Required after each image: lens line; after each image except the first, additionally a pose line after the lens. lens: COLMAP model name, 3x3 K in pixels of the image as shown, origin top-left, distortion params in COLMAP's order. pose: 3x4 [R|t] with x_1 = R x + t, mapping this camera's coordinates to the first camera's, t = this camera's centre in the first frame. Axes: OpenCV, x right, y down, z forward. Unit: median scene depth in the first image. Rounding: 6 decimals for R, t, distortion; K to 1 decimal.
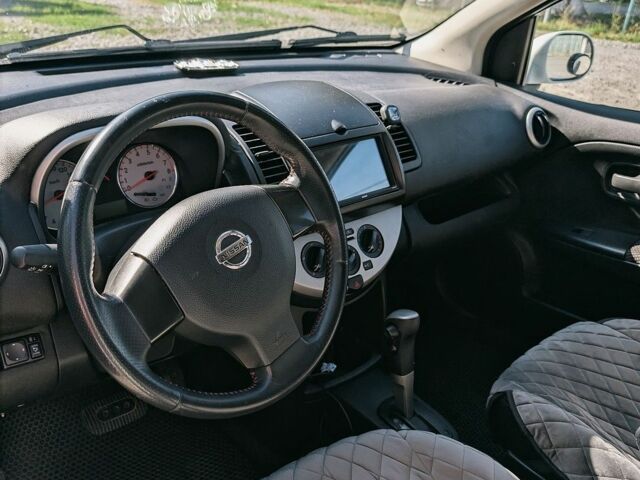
lens RADIAL K [[616.2, 0, 306.9], [0, 616.2, 237.7], [0, 0, 1]] dist [0.005859, -0.004244]
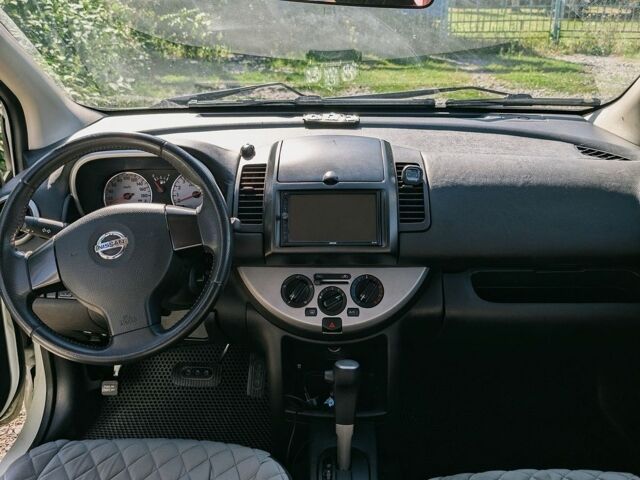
lens RADIAL K [[590.5, 0, 320.0], [0, 590.5, 240.0], [0, 0, 1]] dist [0.012724, -0.003906]
pose [[0.739783, 0.192617, -0.644686, 0.511776], [-0.237142, 0.971307, 0.018081, -0.059350], [0.629671, 0.139506, 0.764233, 0.137182]]
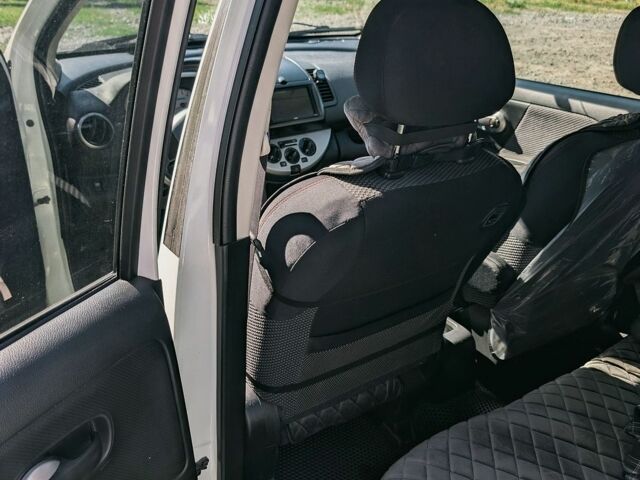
lens RADIAL K [[590.5, 0, 320.0], [0, 590.5, 240.0], [0, 0, 1]] dist [0.012724, -0.003906]
pose [[0.993281, 0.024880, -0.113024, 0.259725], [-0.020518, 0.999005, 0.039591, 0.157597], [0.113896, -0.037006, 0.992803, -0.538439]]
